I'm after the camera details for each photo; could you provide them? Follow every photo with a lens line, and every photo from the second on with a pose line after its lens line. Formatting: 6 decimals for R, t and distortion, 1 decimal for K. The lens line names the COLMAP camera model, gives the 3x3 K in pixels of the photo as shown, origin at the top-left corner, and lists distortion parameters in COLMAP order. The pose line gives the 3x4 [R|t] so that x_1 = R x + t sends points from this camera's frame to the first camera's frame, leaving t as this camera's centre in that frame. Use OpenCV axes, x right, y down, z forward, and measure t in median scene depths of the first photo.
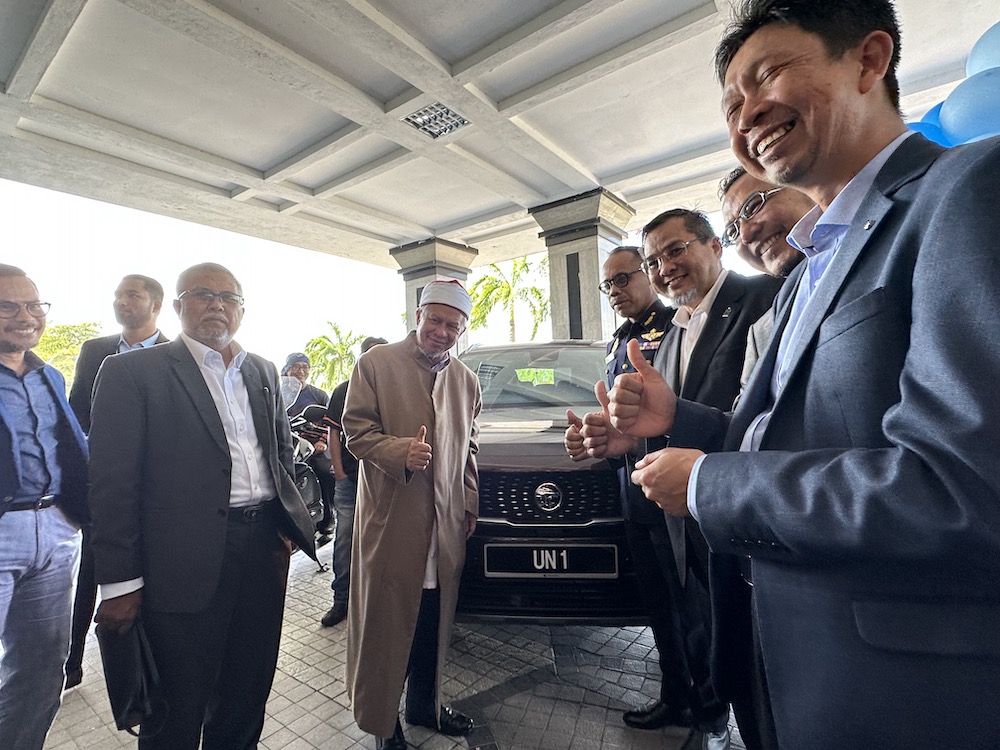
lens RADIAL K [[492.8, 0, 500.0], [0, 492.8, 375.0], [0, 0, 1]] dist [-0.000520, -0.000024]
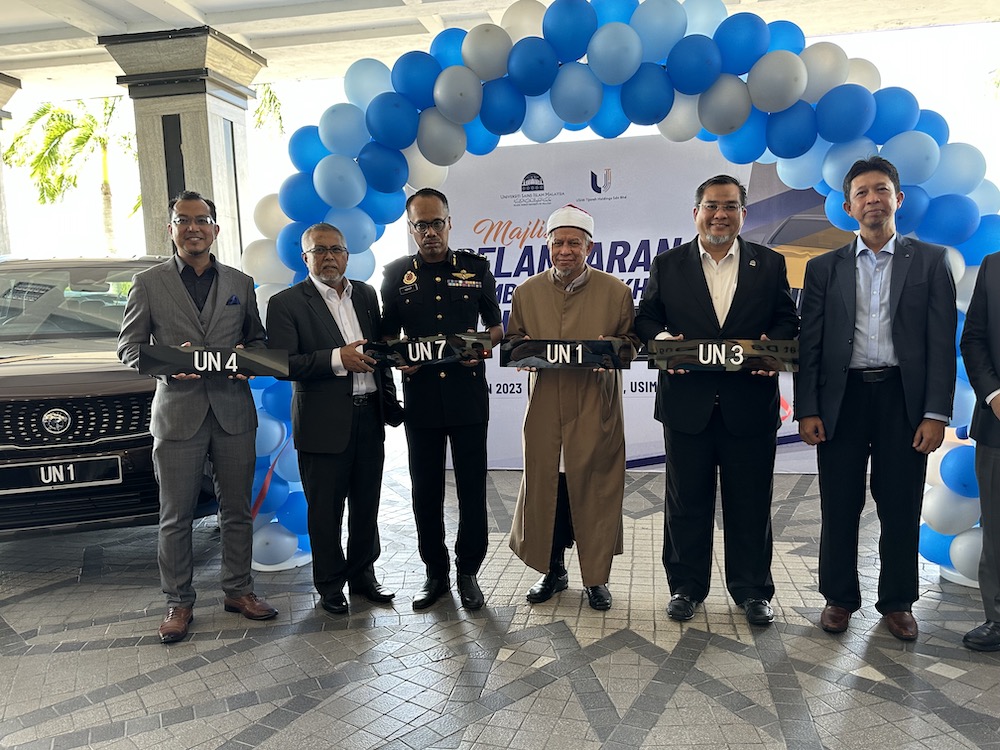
lens RADIAL K [[797.9, 0, 500.0], [0, 797.9, 375.0], [0, 0, 1]] dist [-0.001250, -0.005036]
pose [[0.895551, -0.041352, 0.443034, 0.077018], [-0.012329, 0.992984, 0.117606, -0.030226], [-0.444788, -0.110784, 0.888758, -0.391684]]
